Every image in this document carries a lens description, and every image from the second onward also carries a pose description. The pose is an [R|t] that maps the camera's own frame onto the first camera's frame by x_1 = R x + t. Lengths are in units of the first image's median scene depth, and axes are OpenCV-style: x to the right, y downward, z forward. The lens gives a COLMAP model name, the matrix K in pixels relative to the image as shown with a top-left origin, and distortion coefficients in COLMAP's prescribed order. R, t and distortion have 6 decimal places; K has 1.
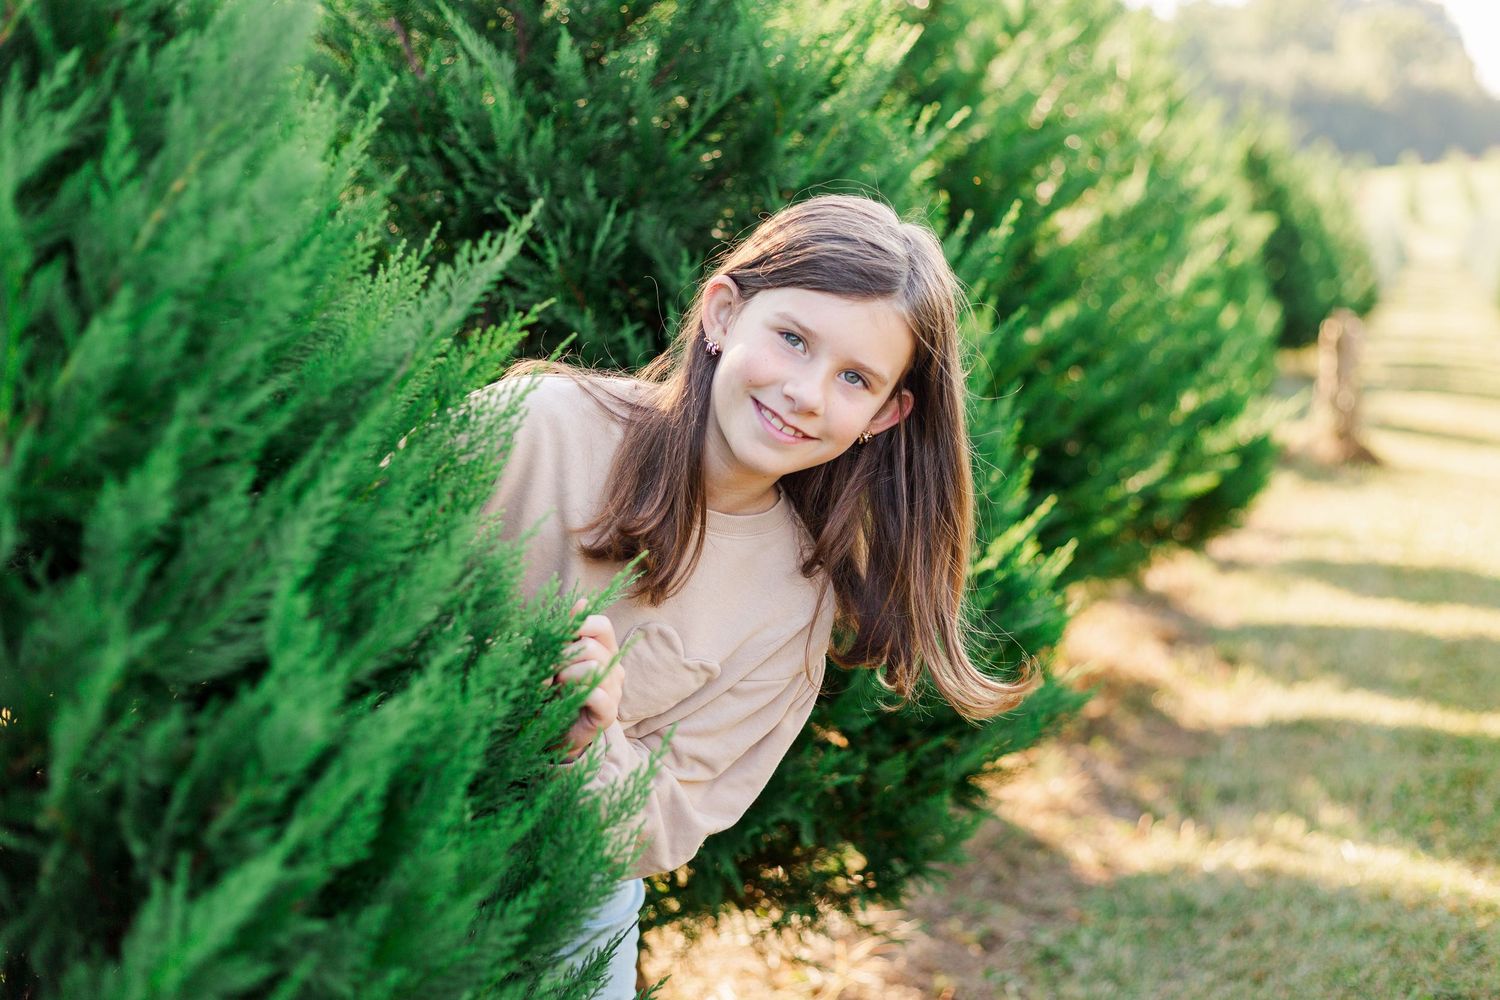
lens RADIAL K [[2317.9, 0, 750.0], [0, 2317.9, 500.0], [0, 0, 1]] dist [-0.017606, -0.086131]
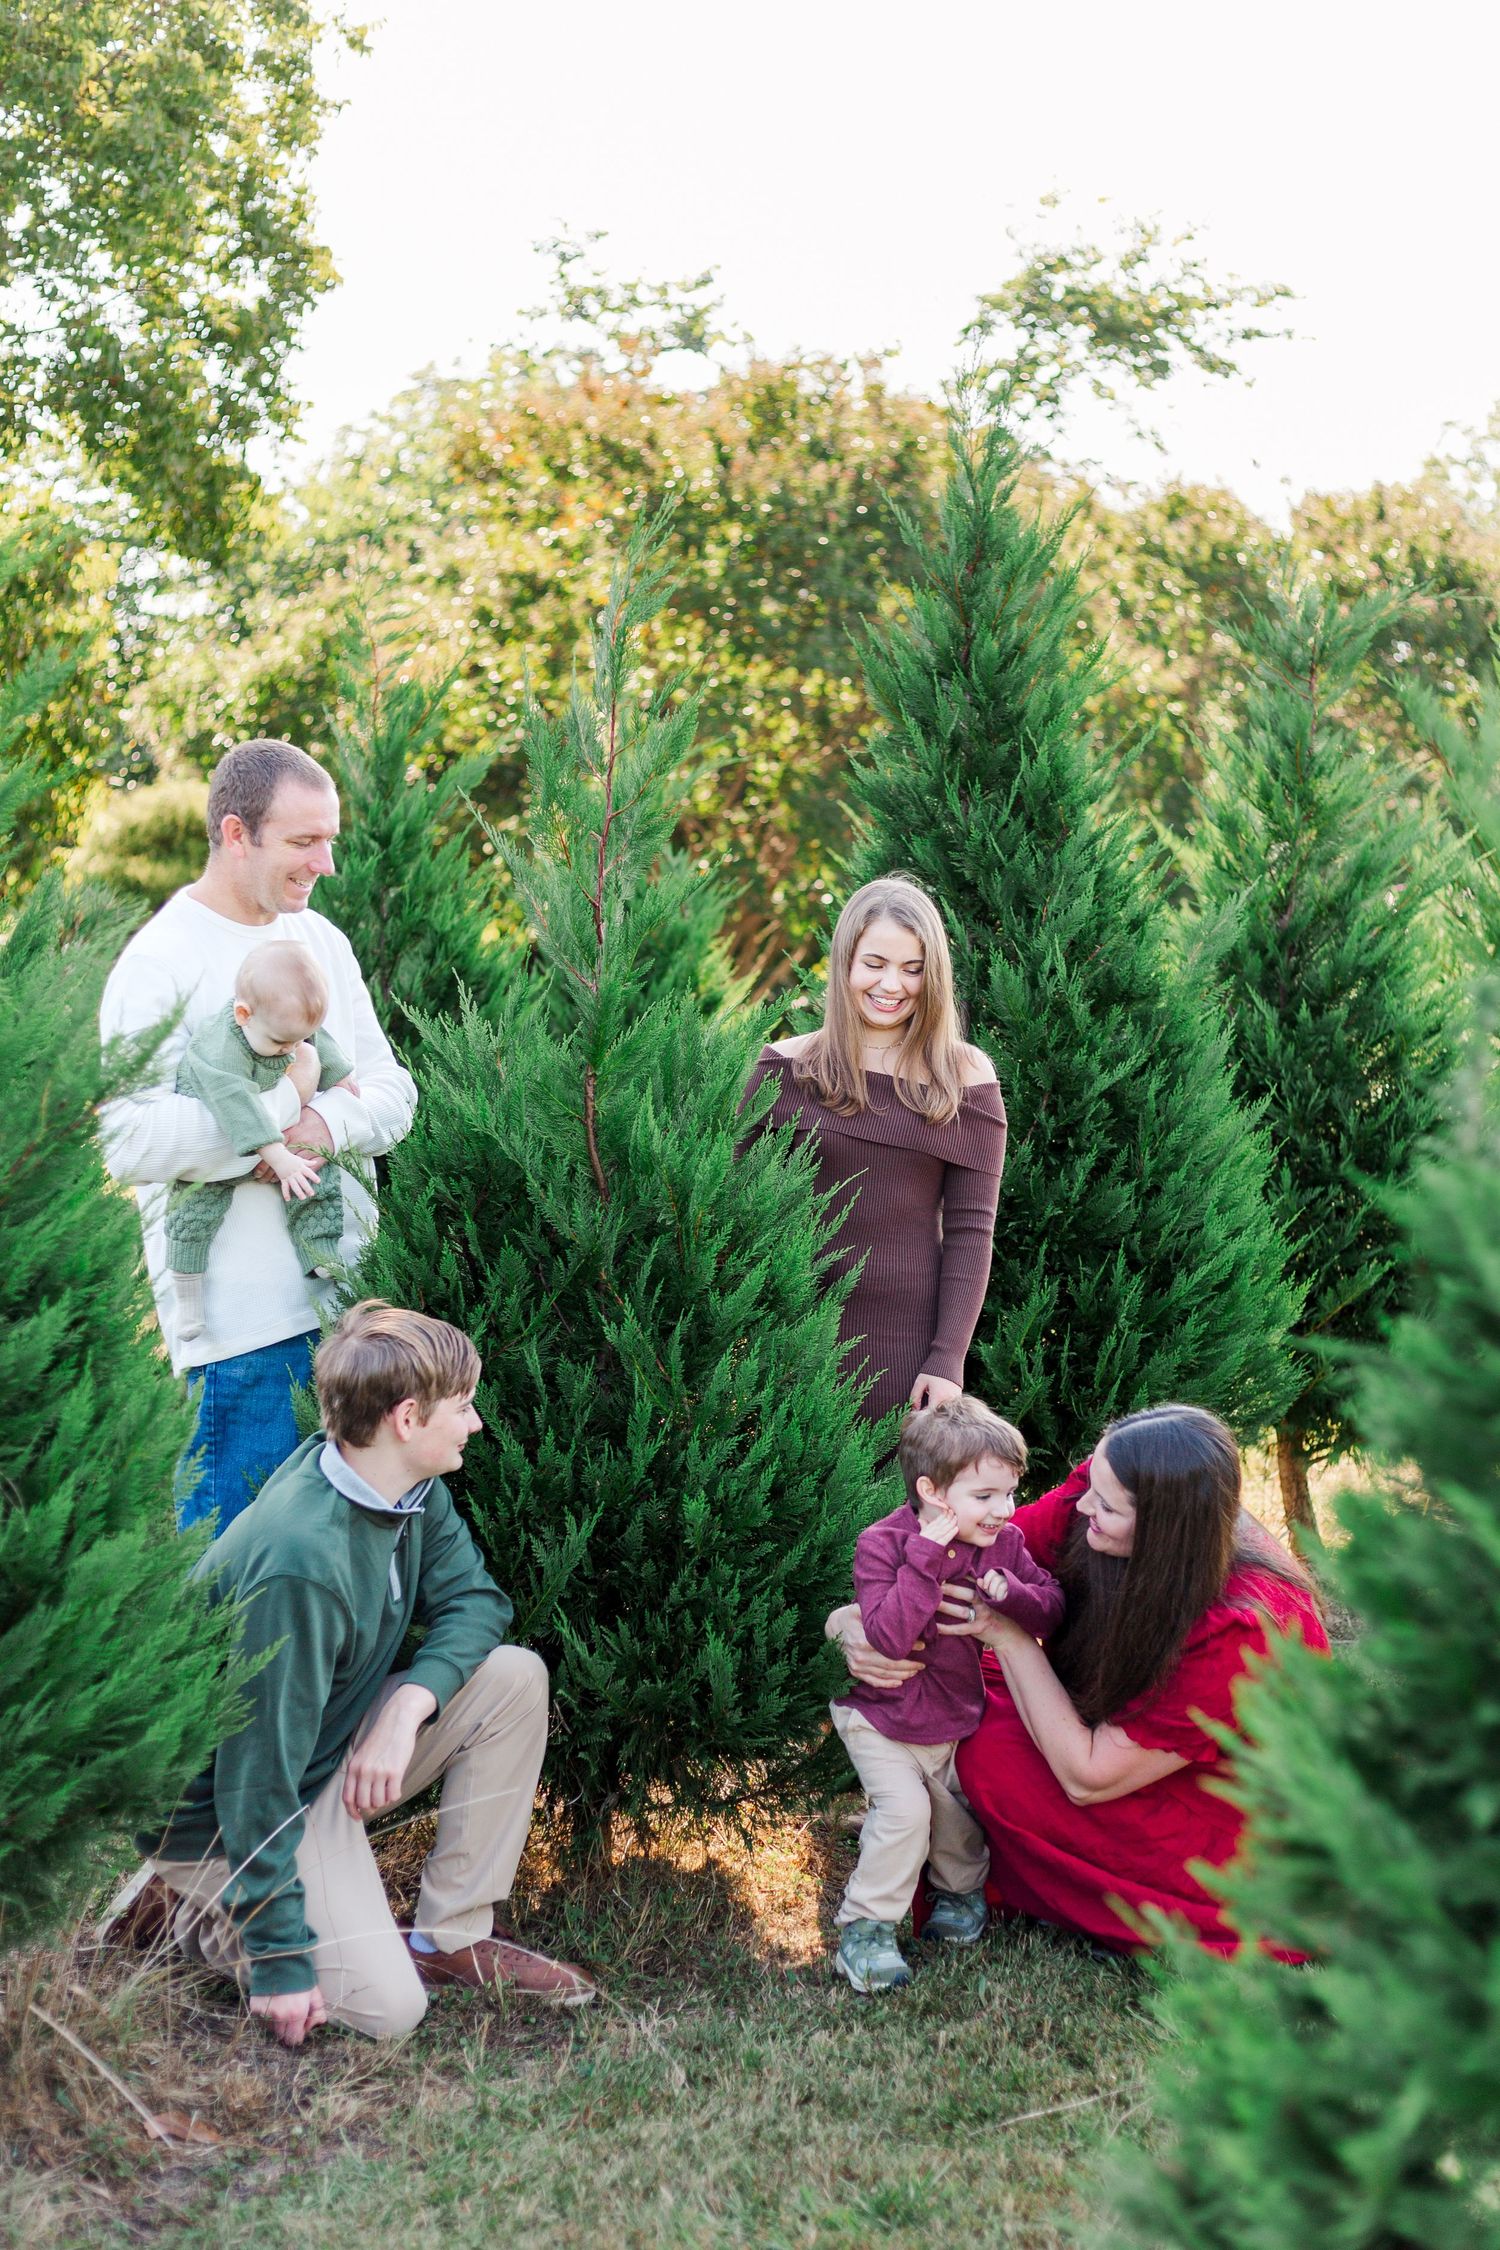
lens RADIAL K [[3710.8, 0, 810.7], [0, 3710.8, 1189.3], [0, 0, 1]] dist [-0.004616, -0.173740]
pose [[0.975930, 0.075991, -0.204415, 0.185807], [-0.088255, 0.994763, -0.051549, 0.182198], [0.199427, 0.068349, 0.977526, -2.384414]]
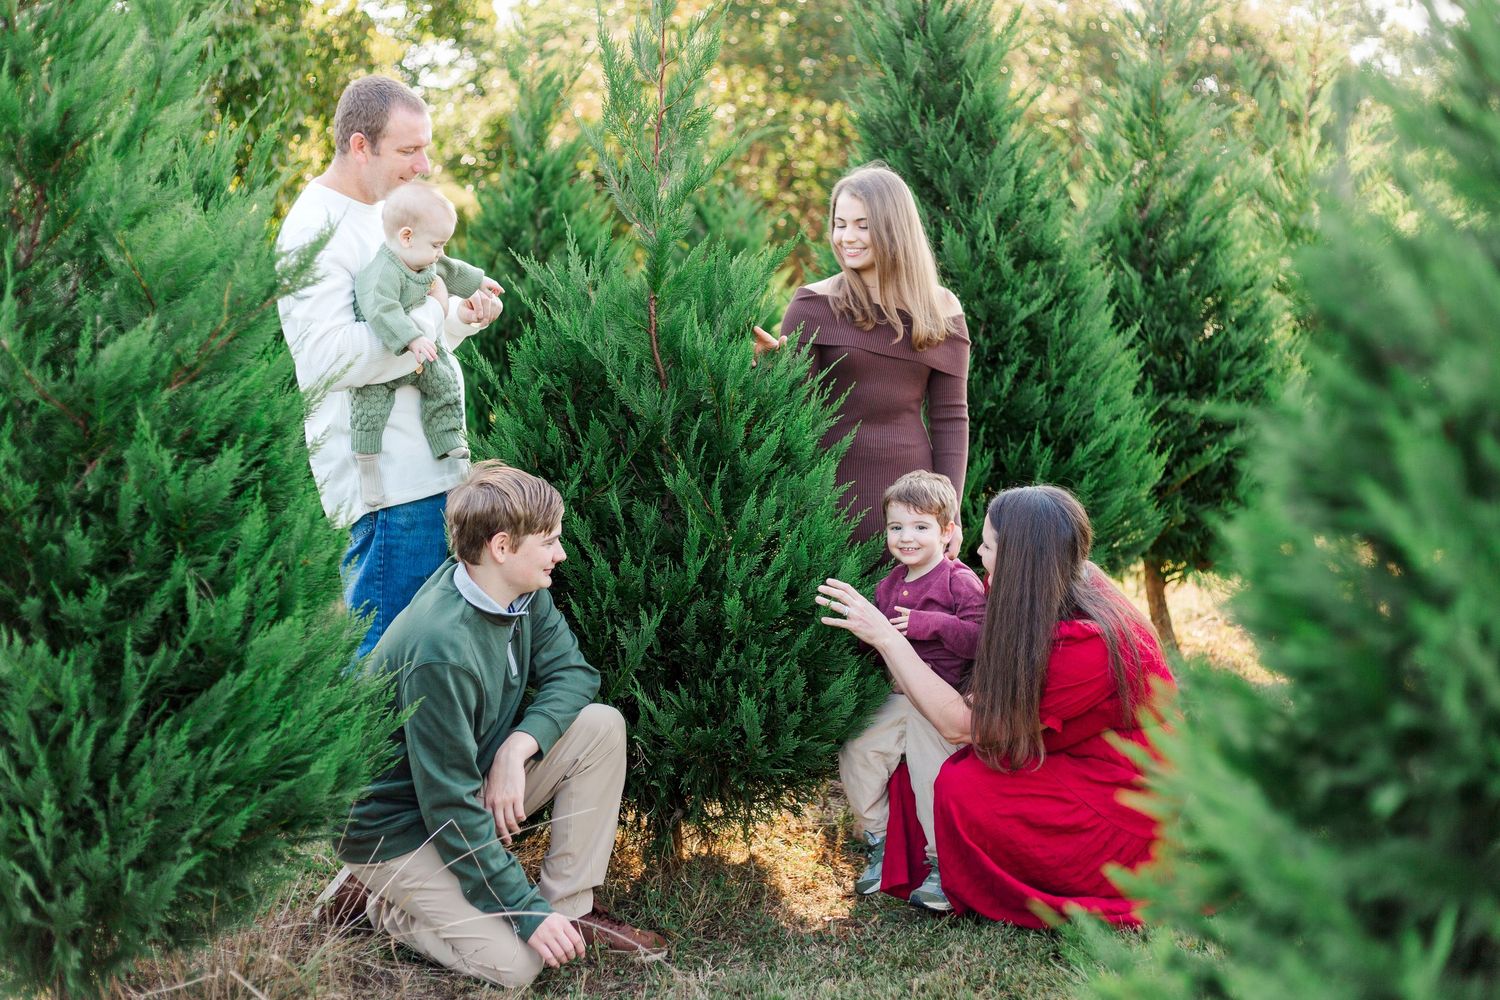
lens RADIAL K [[2267.6, 0, 750.0], [0, 2267.6, 500.0], [0, 0, 1]] dist [-0.004624, -0.064785]
pose [[0.967875, 0.064594, -0.242993, 0.147549], [-0.072245, 0.997129, -0.022697, 0.217147], [0.240829, 0.039523, 0.969762, -2.060417]]
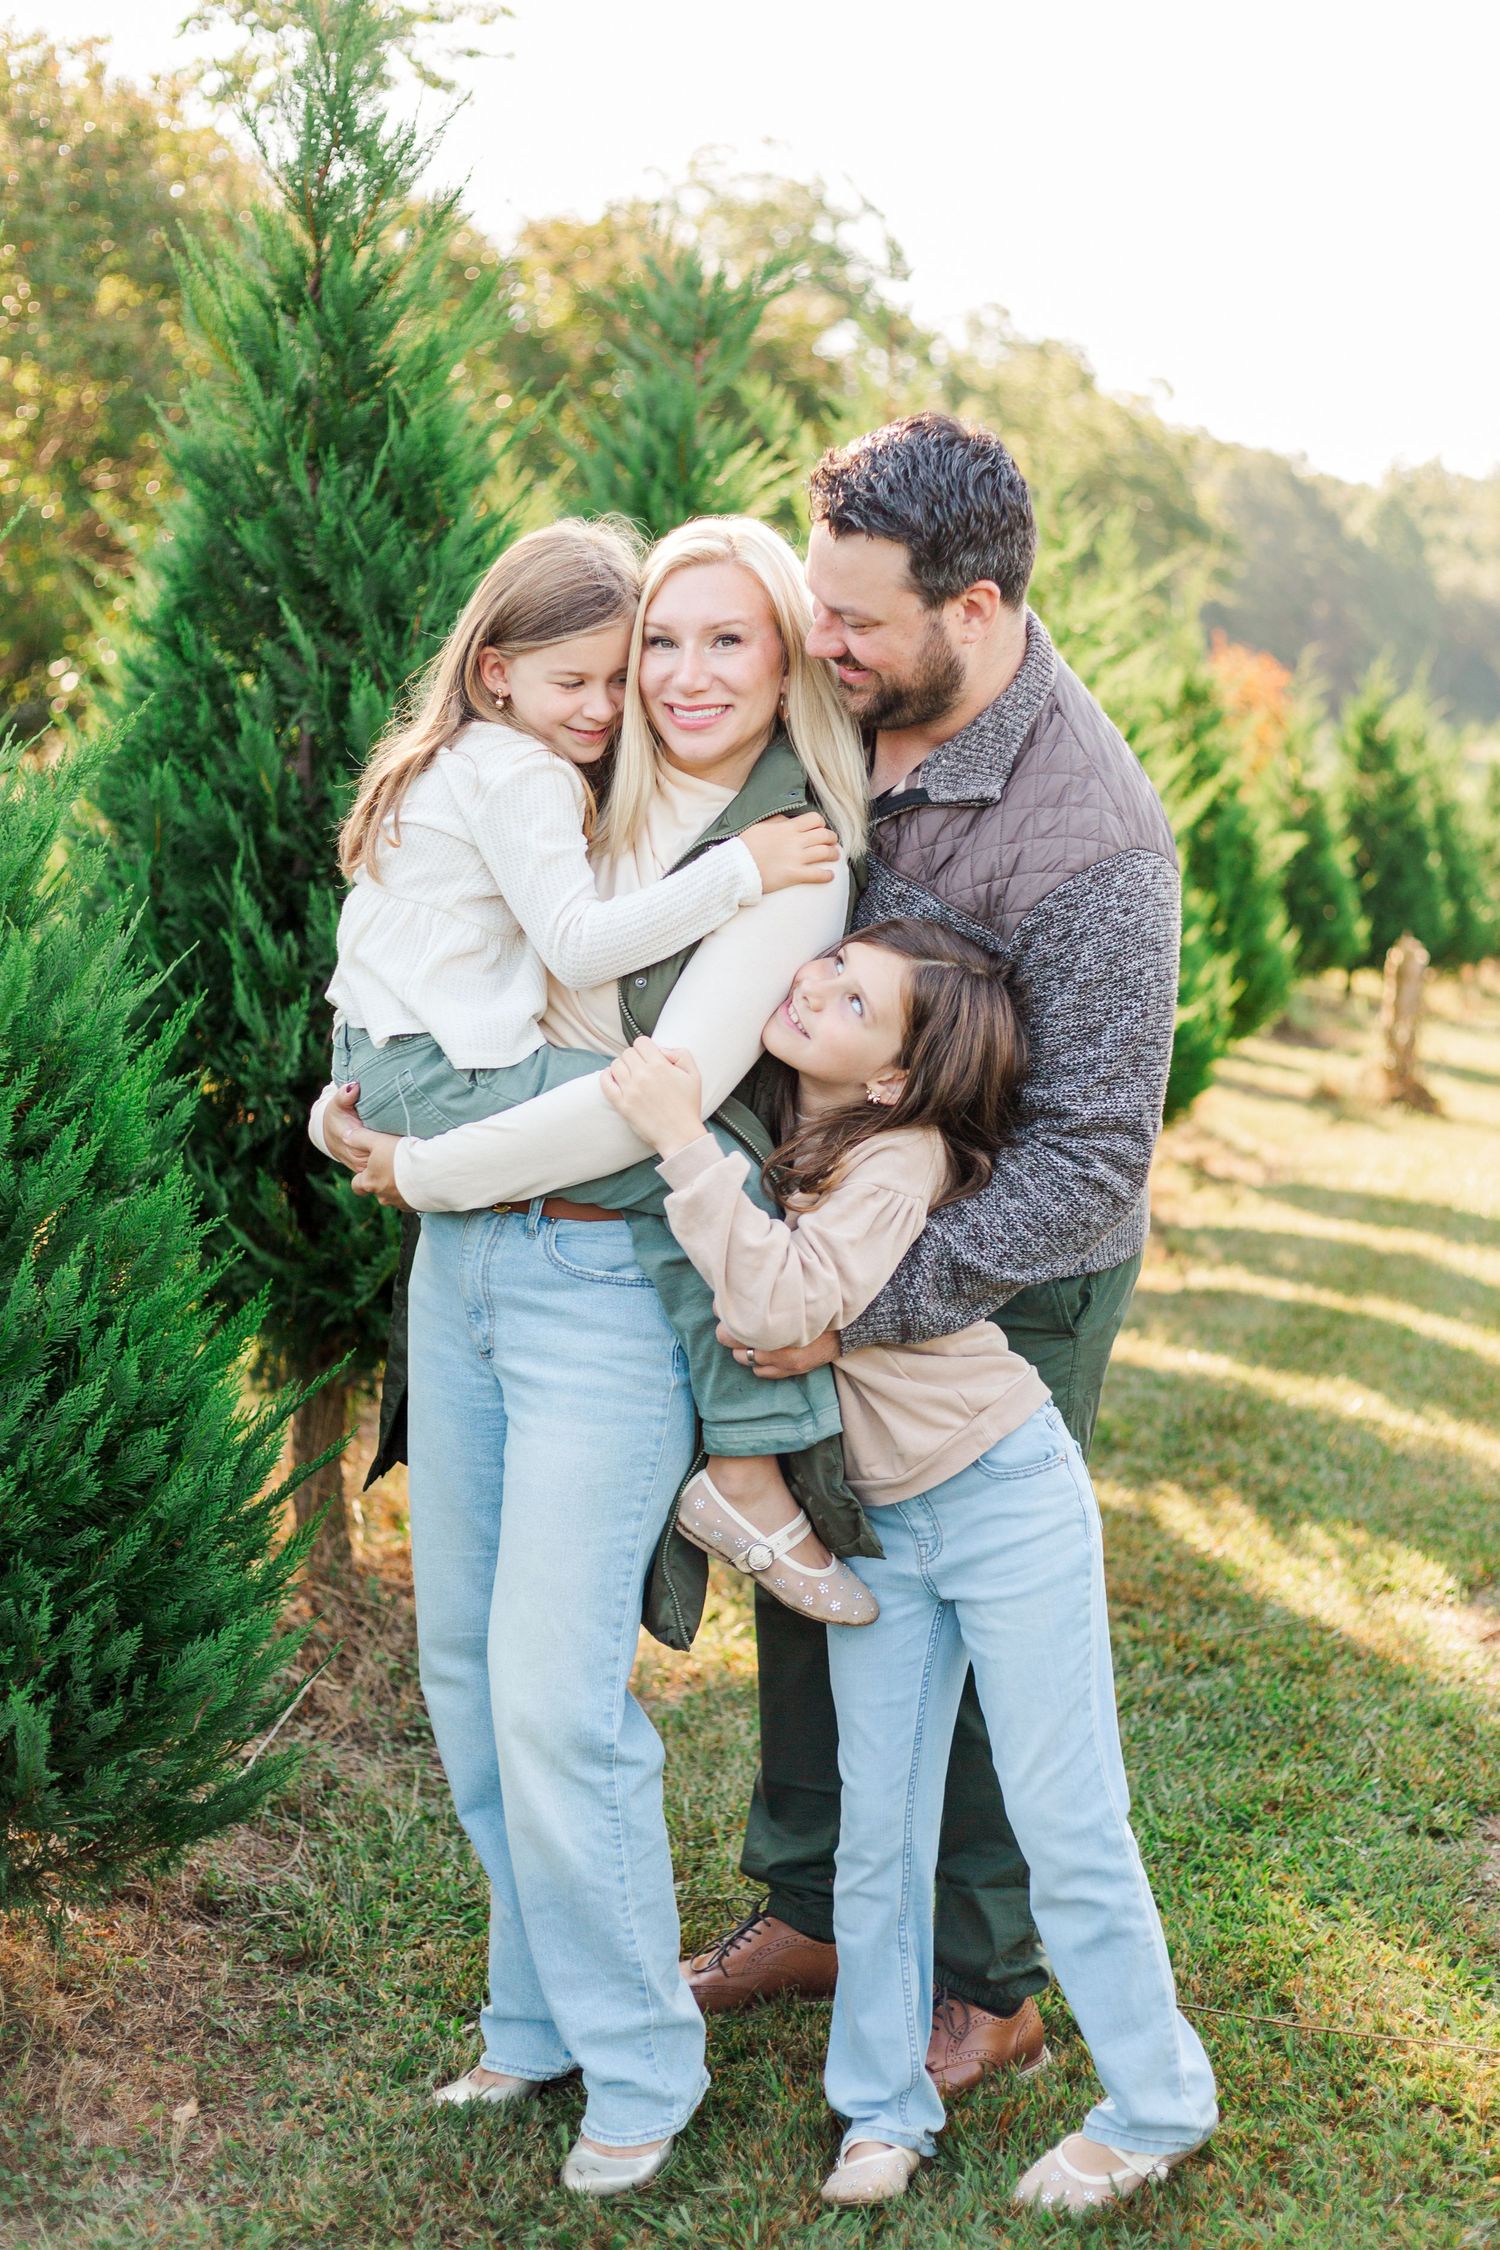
lens RADIAL K [[3476.8, 0, 831.5], [0, 3476.8, 1125.1], [0, 0, 1]] dist [-0.017606, -0.086131]
pose [[0.994665, 0.095951, 0.037869, -0.042911], [-0.095610, 0.995361, -0.010719, 0.102819], [-0.038722, 0.007041, 0.999225, -1.648947]]
